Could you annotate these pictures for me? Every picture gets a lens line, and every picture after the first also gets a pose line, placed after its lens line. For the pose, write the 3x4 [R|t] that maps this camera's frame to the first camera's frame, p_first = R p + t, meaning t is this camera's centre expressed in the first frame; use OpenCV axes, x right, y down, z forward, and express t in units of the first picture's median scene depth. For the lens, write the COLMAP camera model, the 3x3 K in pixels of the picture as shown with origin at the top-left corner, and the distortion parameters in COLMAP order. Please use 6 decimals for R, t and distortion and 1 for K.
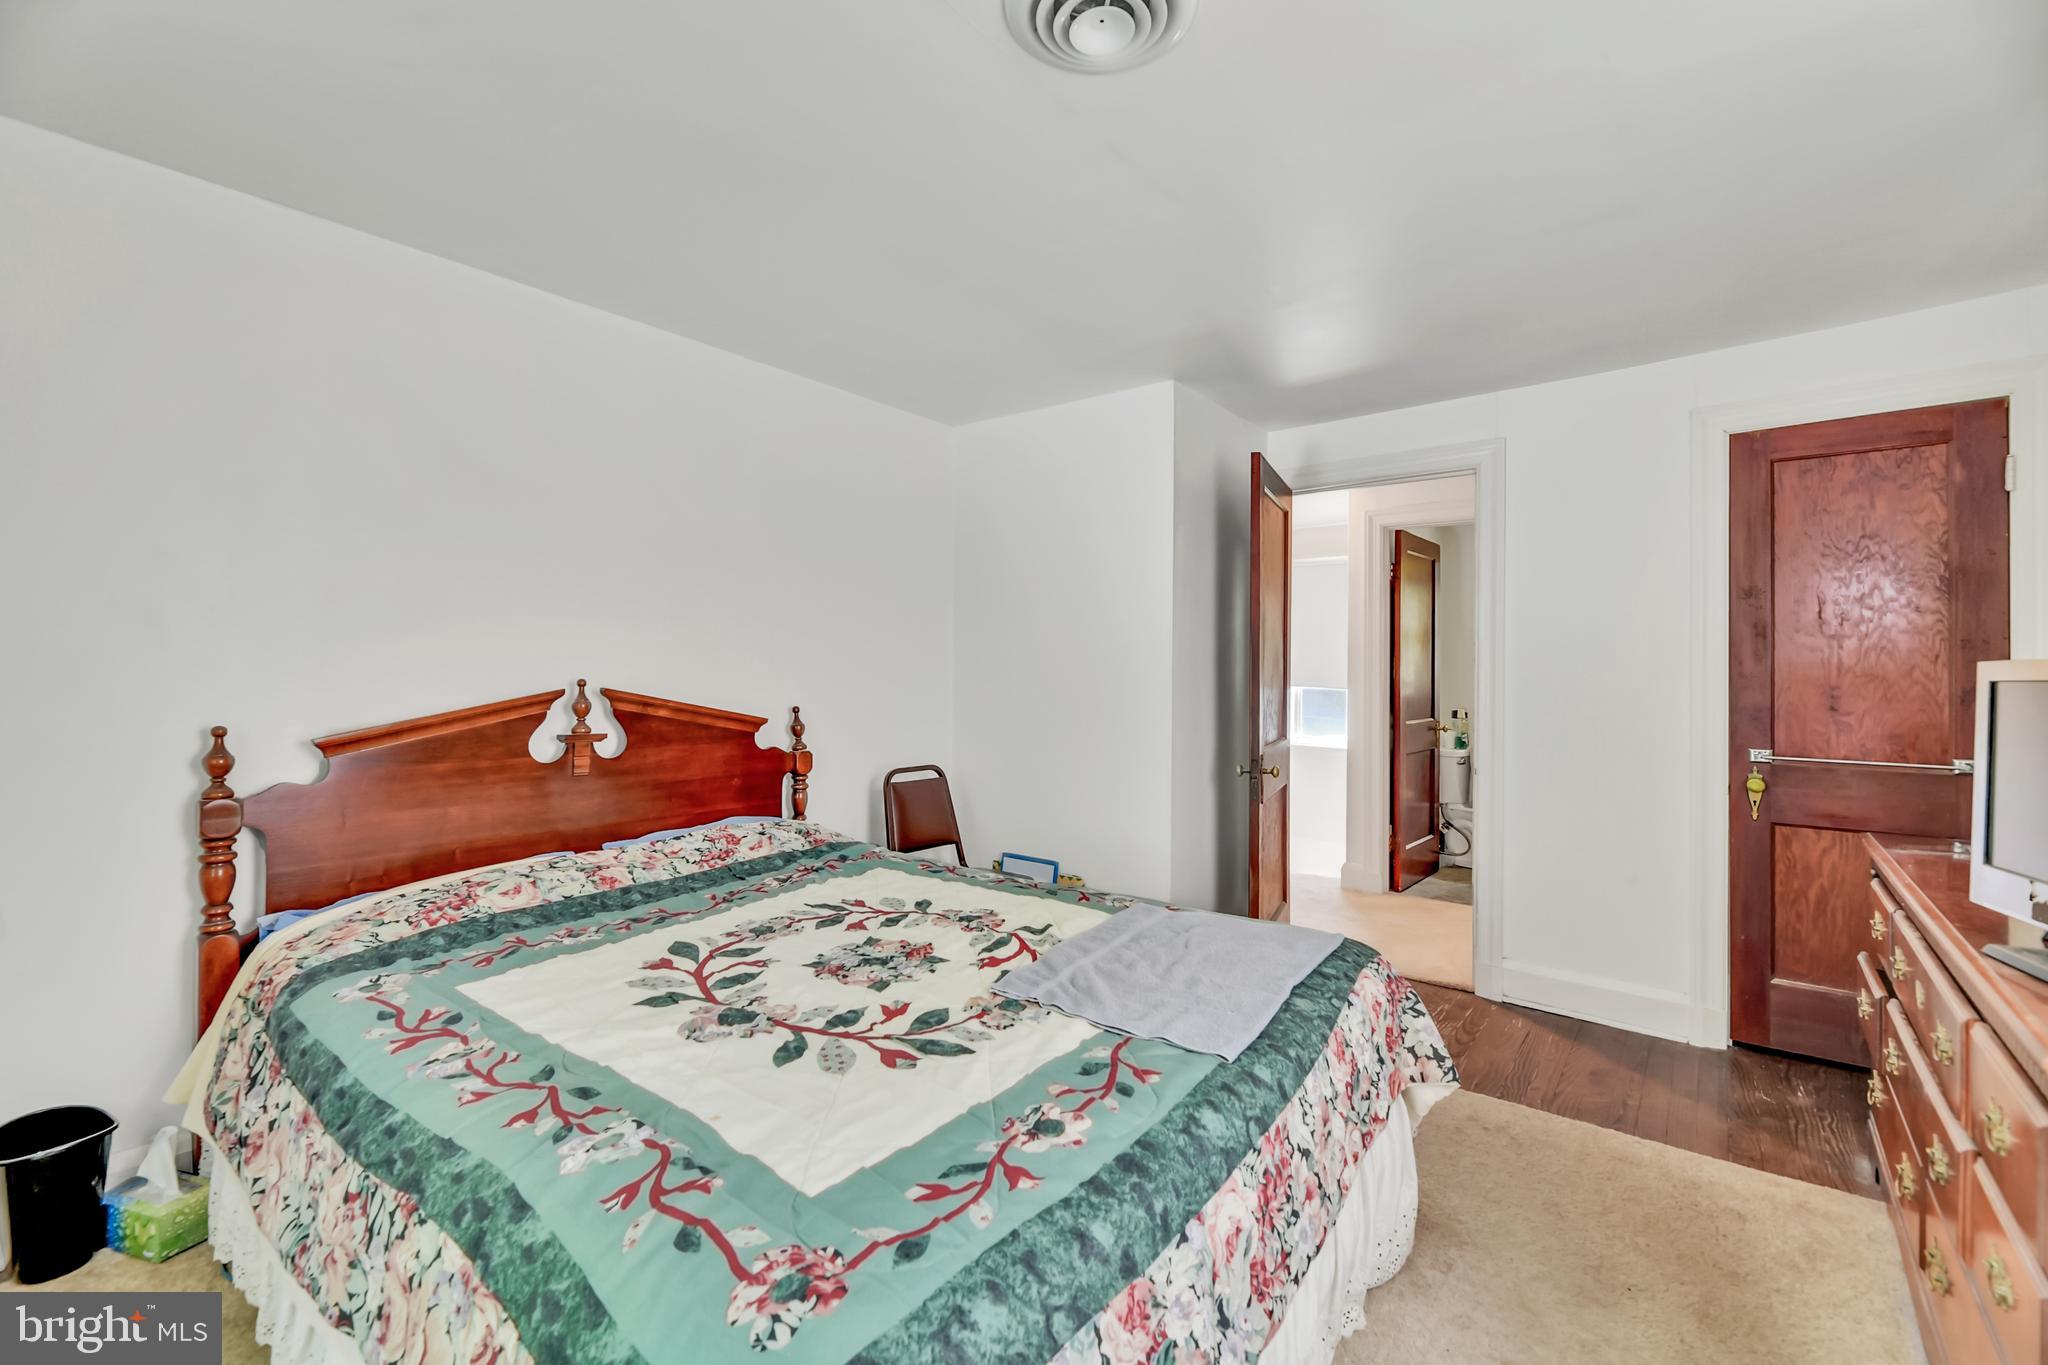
lens RADIAL K [[836.9, 0, 1024.0], [0, 836.9, 682.5], [0, 0, 1]] dist [-0.000854, -0.000644]
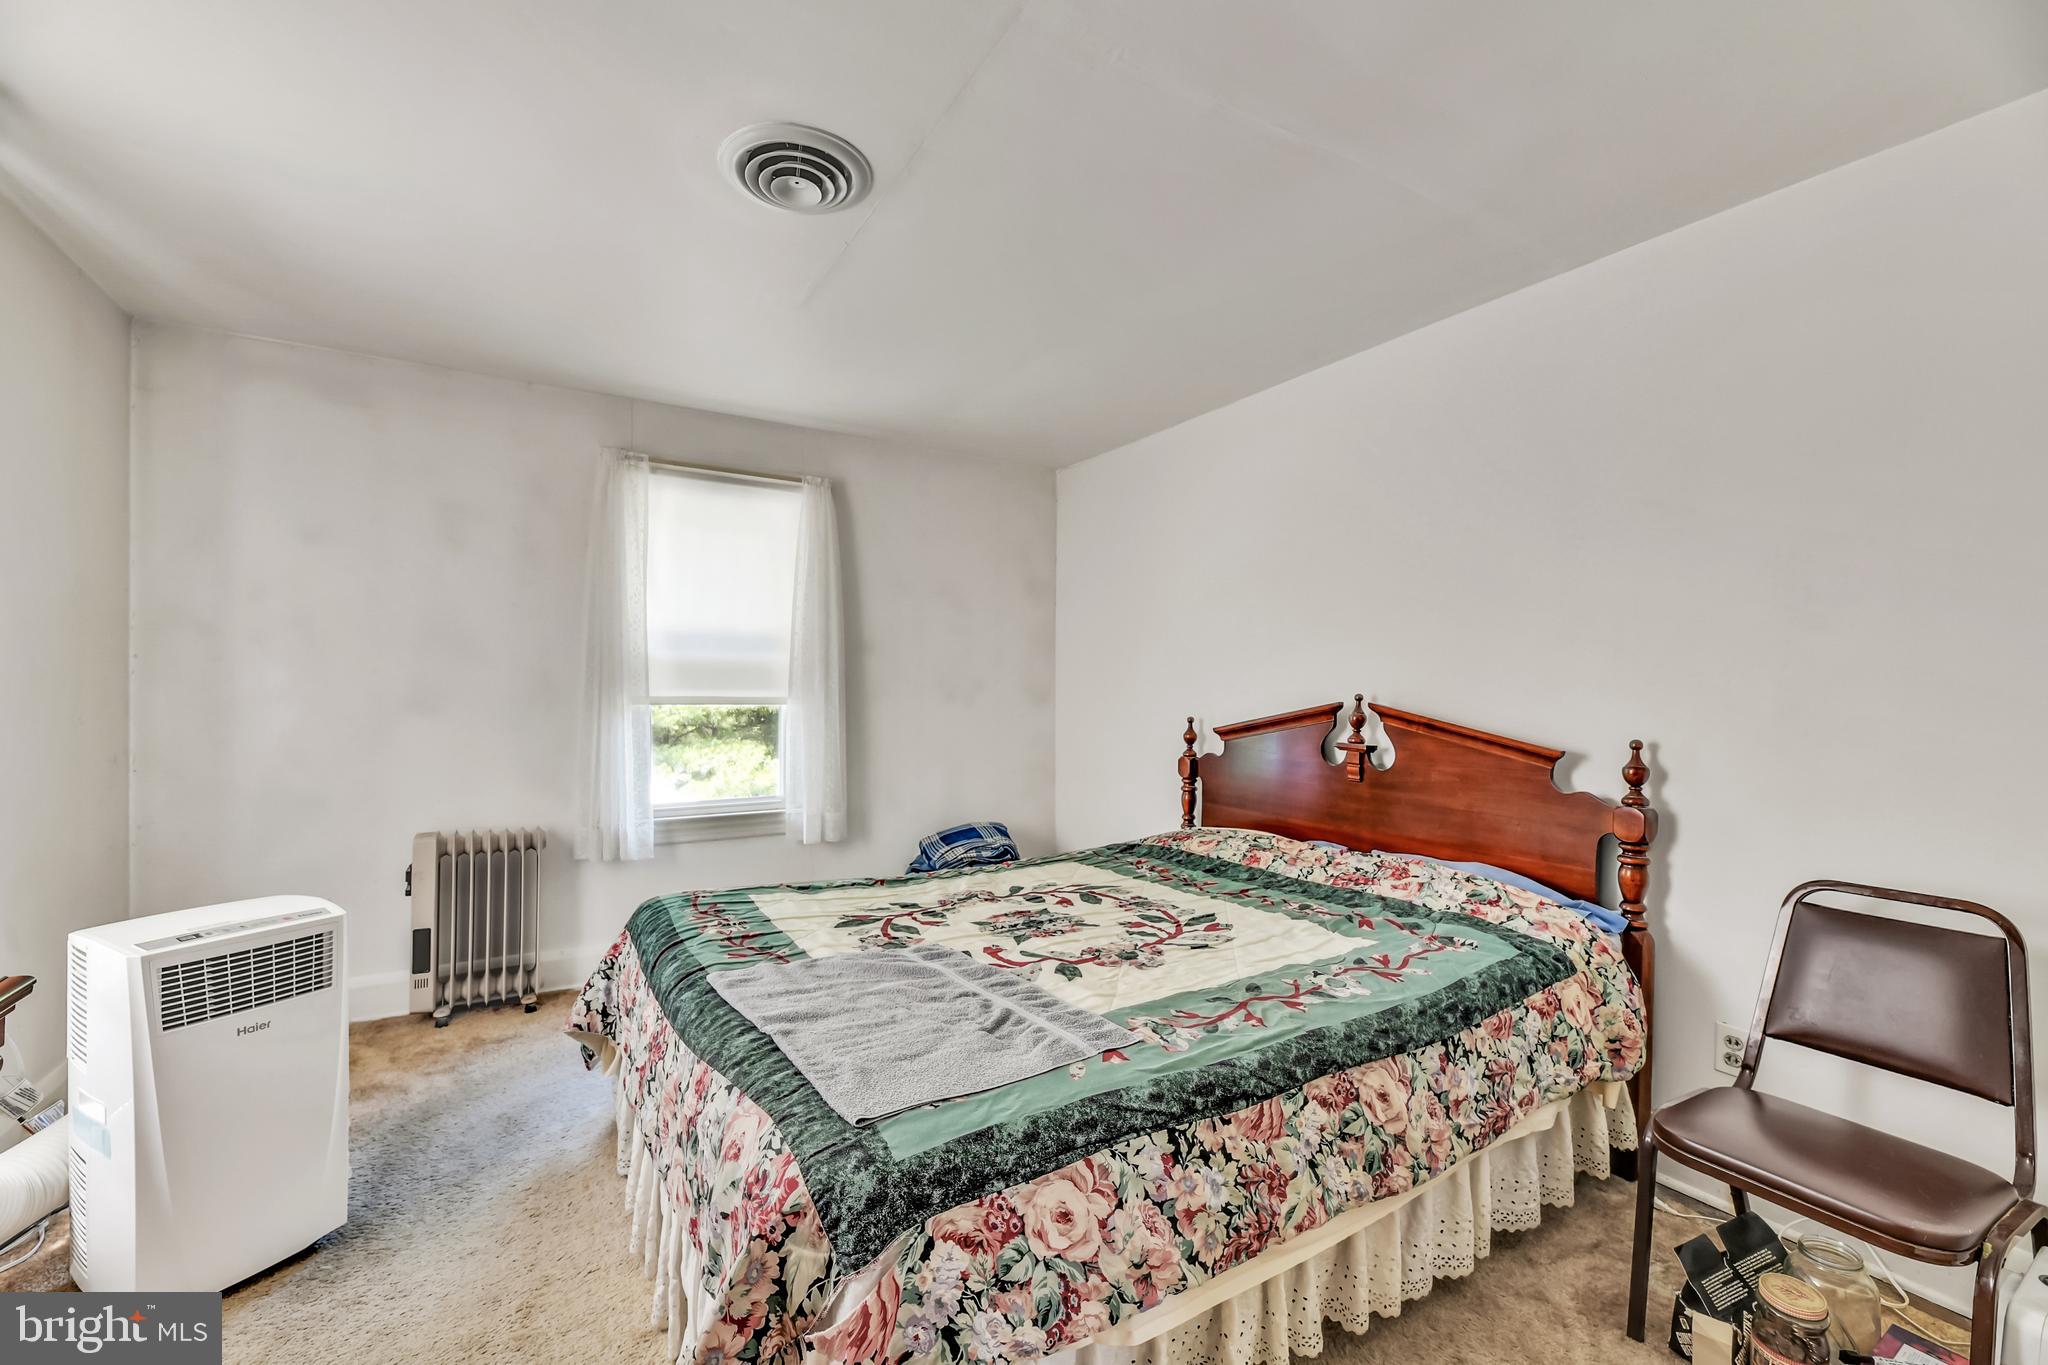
lens RADIAL K [[836.9, 0, 1024.0], [0, 836.9, 682.5], [0, 0, 1]] dist [-0.000854, -0.000644]
pose [[-0.340746, -0.013314, -0.940061, 0.658301], [-0.023423, 0.999710, -0.005669, -0.003106], [0.939864, 0.020087, -0.340959, 0.960244]]
